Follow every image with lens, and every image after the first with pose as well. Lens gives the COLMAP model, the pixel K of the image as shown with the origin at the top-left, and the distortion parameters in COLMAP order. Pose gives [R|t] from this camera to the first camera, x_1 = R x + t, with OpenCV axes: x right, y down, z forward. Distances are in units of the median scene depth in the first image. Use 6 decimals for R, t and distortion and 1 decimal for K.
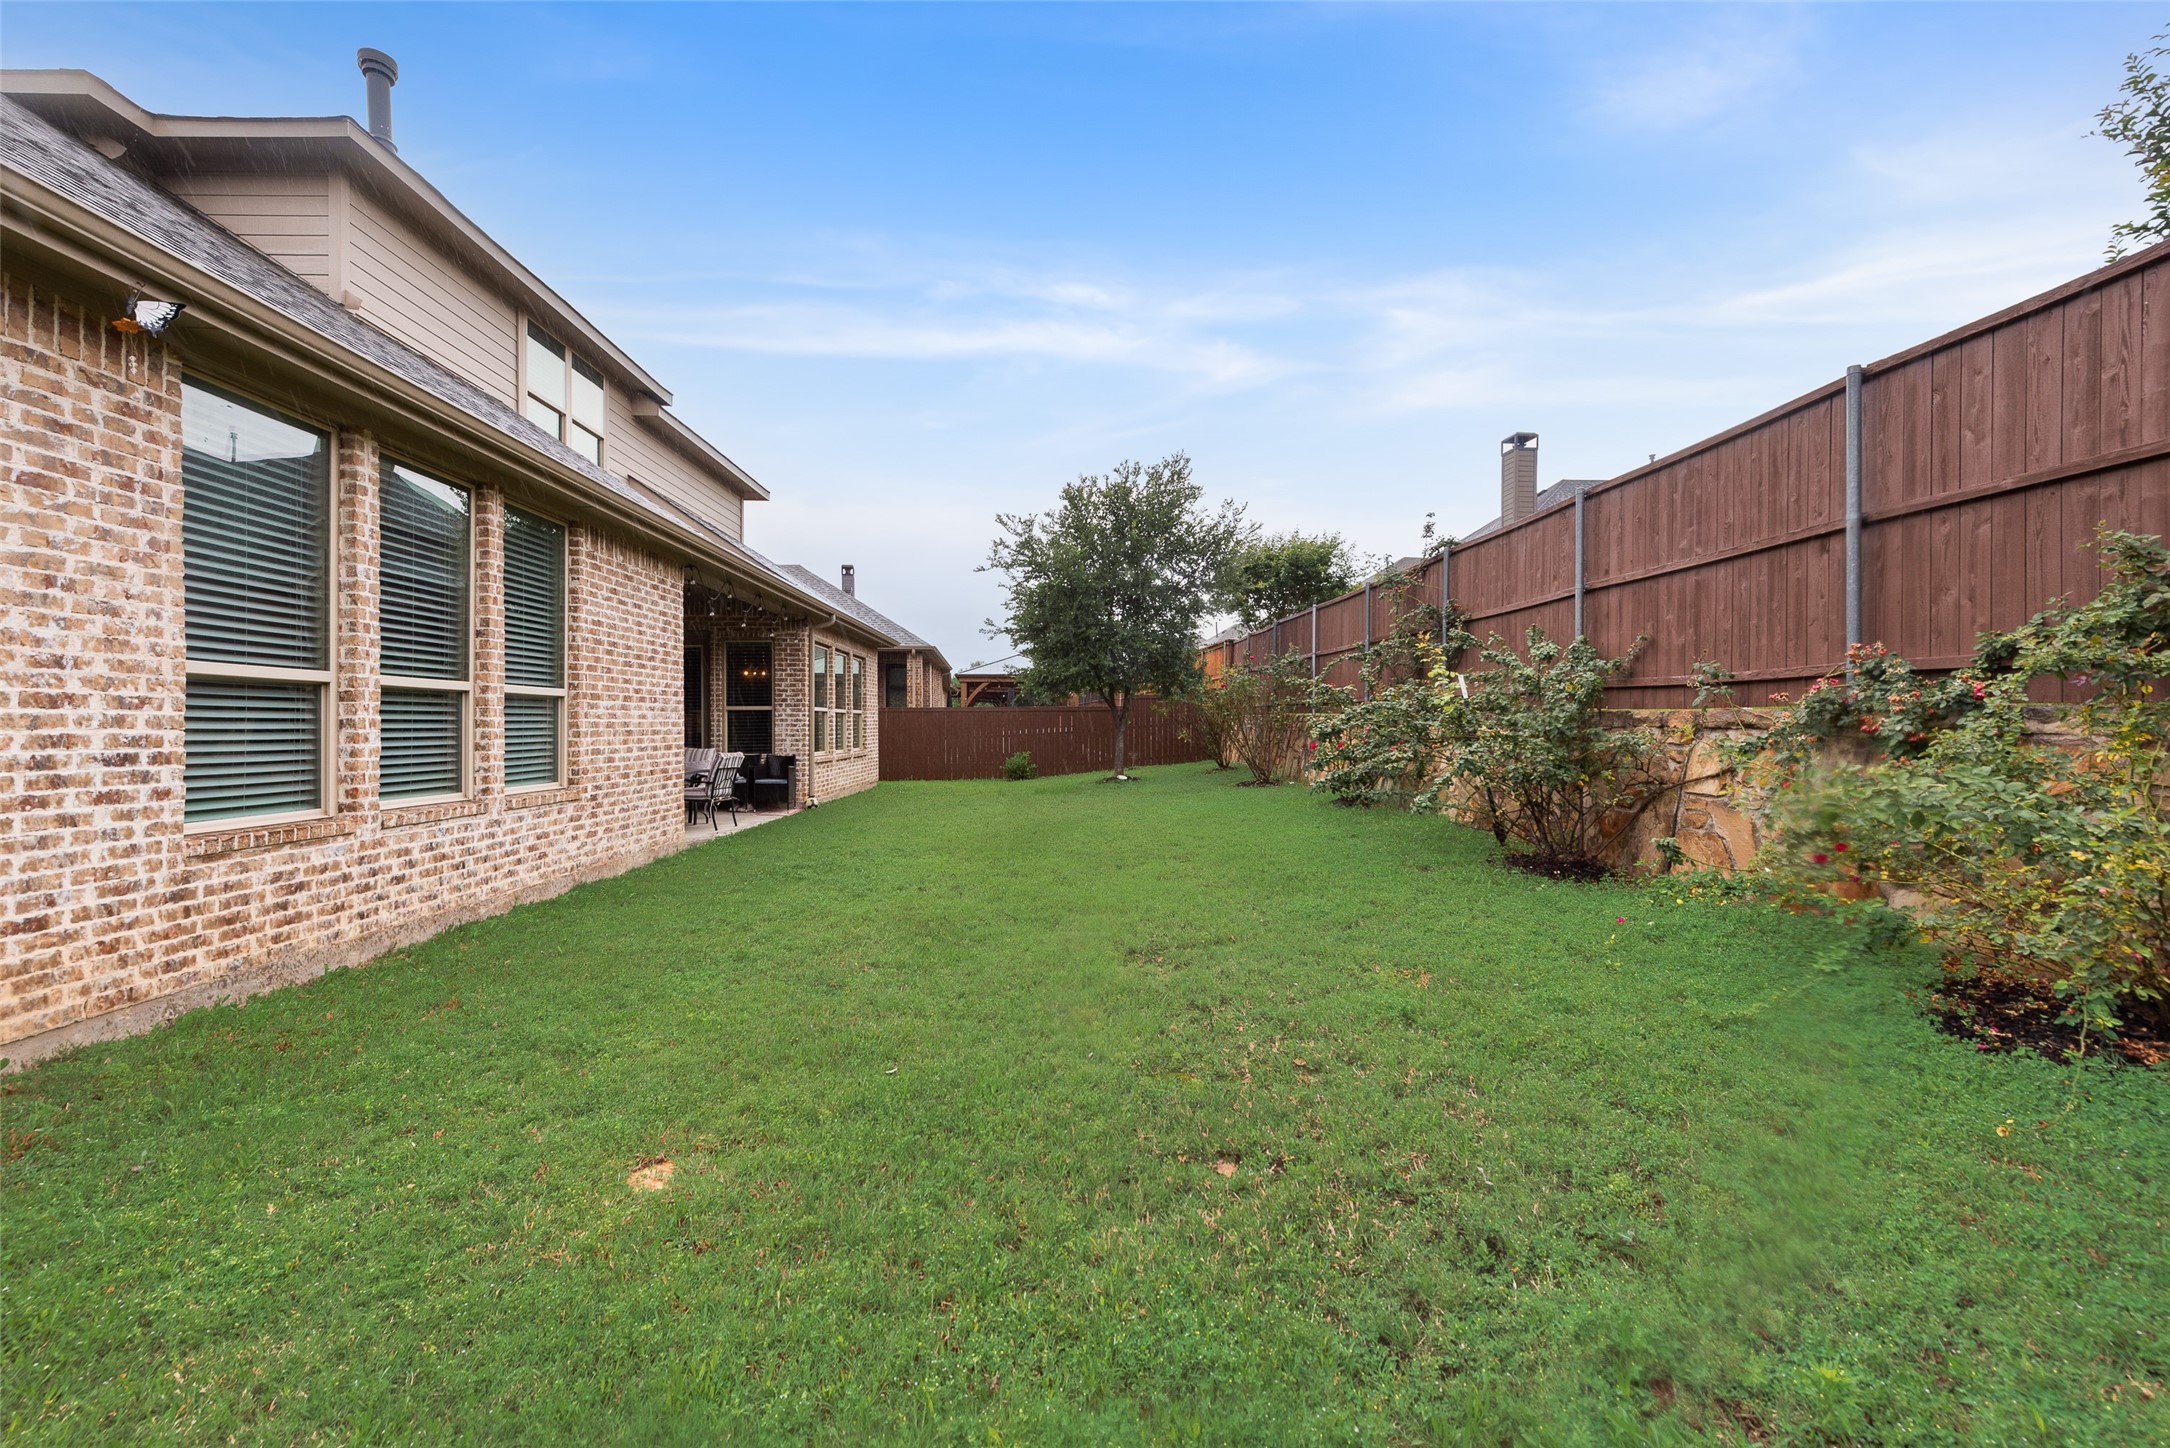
lens RADIAL K [[857.1, 0, 1084.5], [0, 857.1, 722.3], [0, 0, 1]] dist [0.017136, -0.002331]
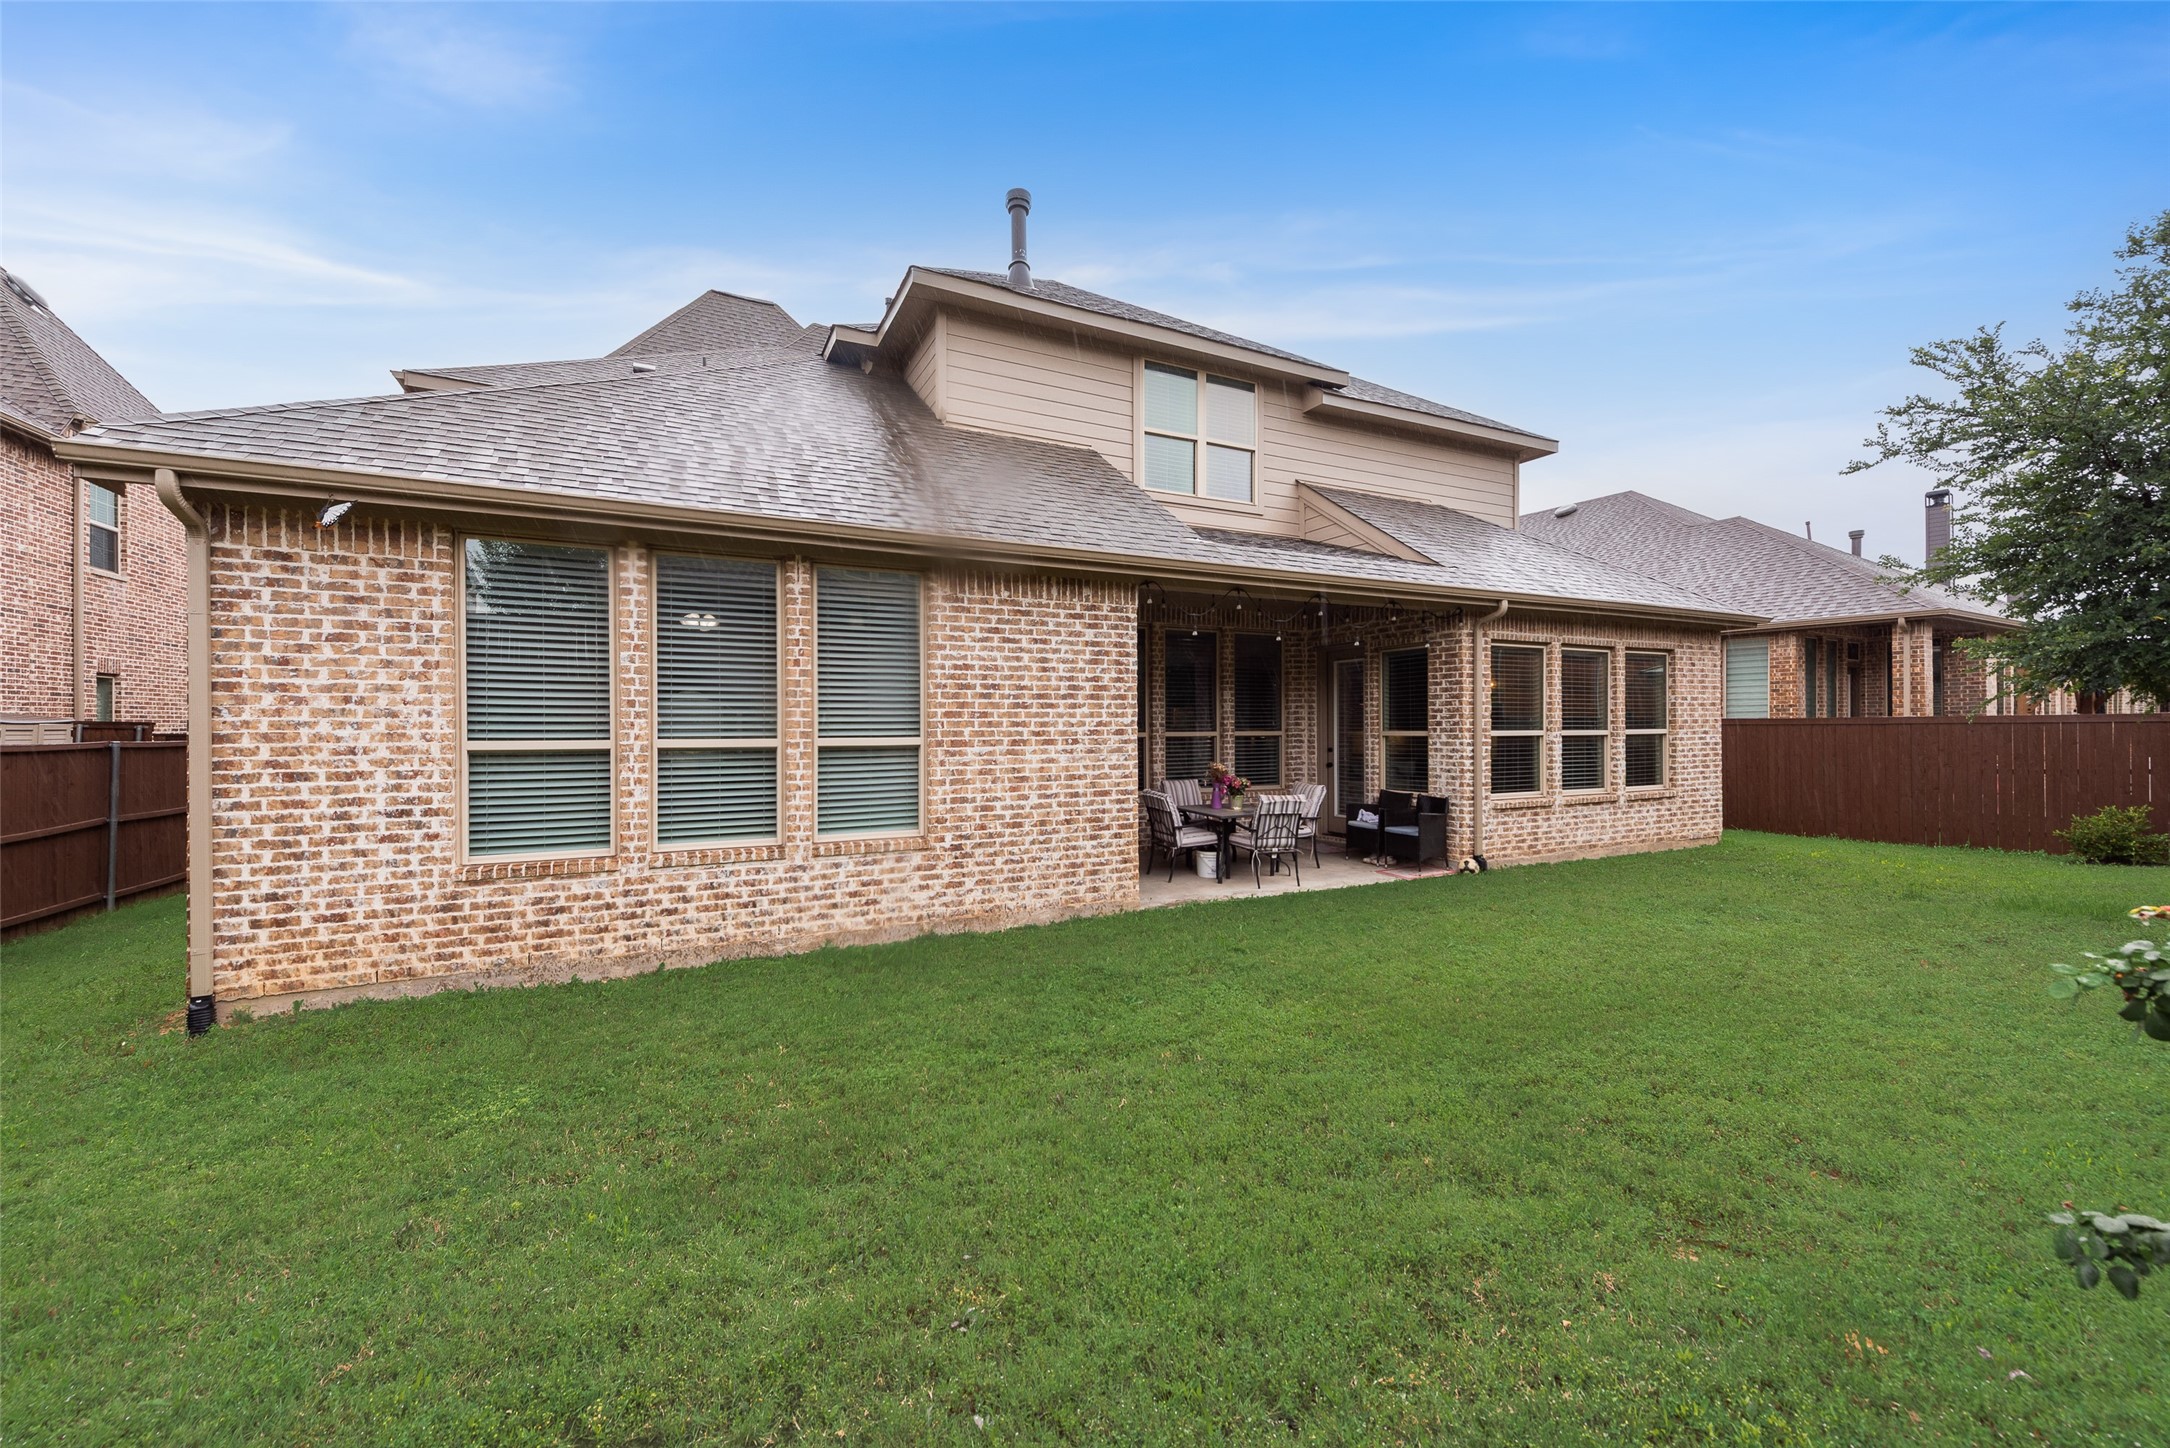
lens RADIAL K [[857.1, 0, 1072.8], [0, 857.1, 730.0], [0, 0, 1]] dist [0.017136, -0.002331]
pose [[0.422910, -0.001619, -0.906170, 0.666620], [0.009649, 0.999950, 0.002716, -0.085303], [0.906120, -0.009893, 0.422904, 1.309043]]
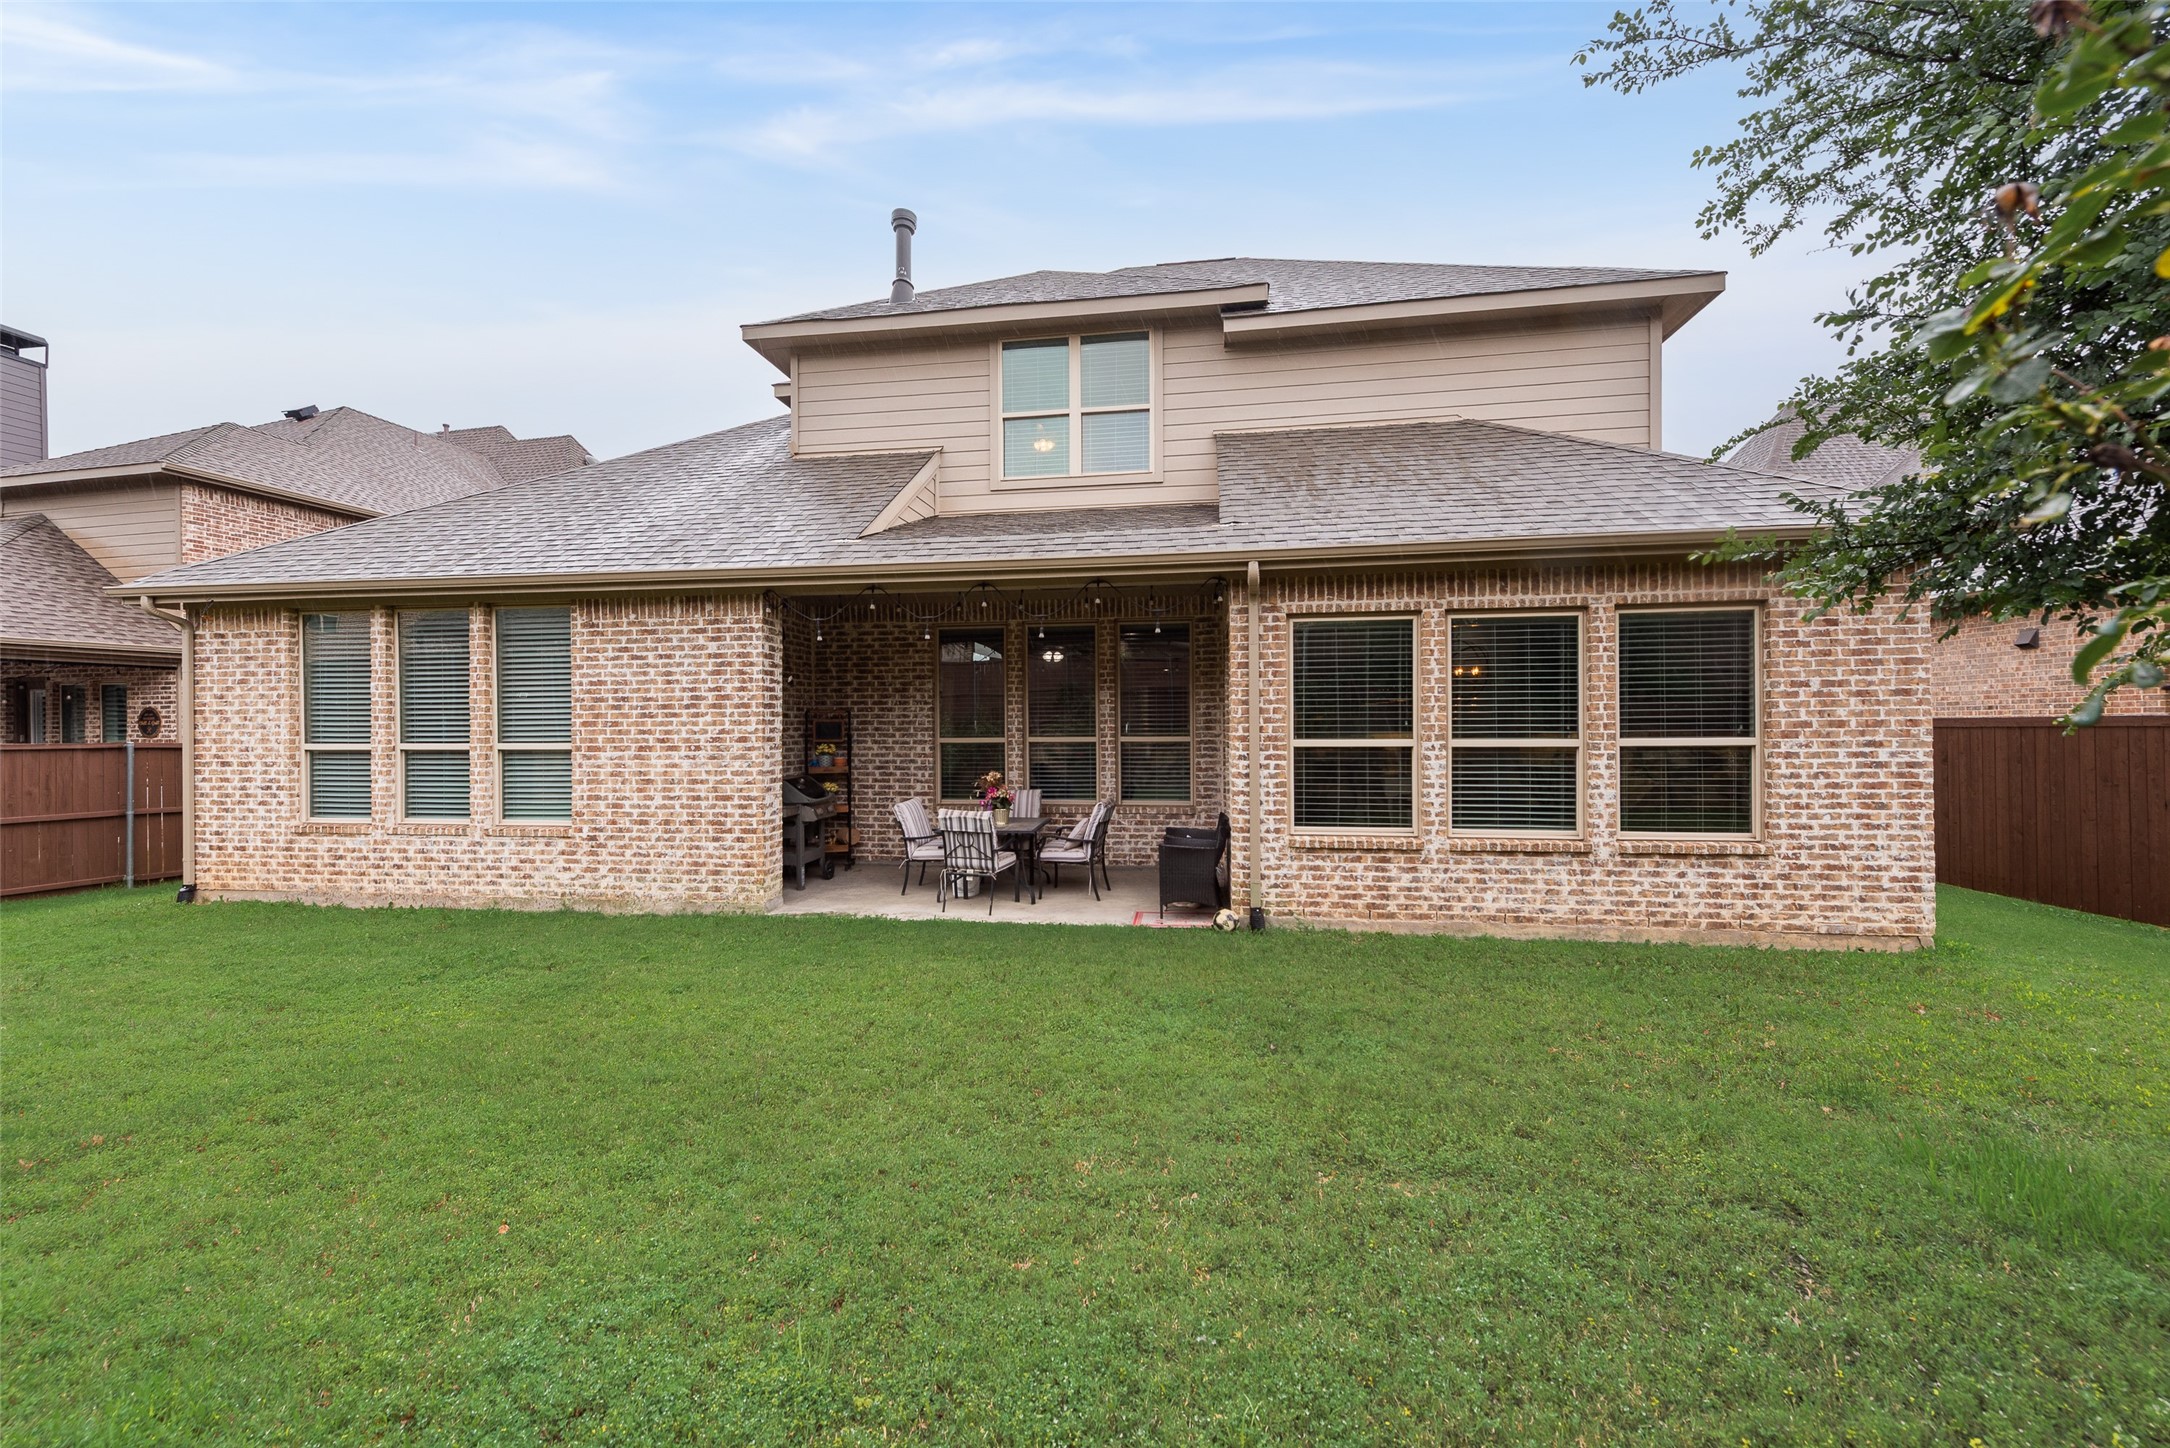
lens RADIAL K [[857.1, 0, 1089.8], [0, 857.1, 735.3], [0, 0, 1]] dist [0.017136, -0.002331]
pose [[-0.187725, 0.005296, -0.982207, 0.773910], [0.009408, 0.999949, 0.003594, -0.083833], [0.982176, -0.008566, -0.187766, 3.418455]]
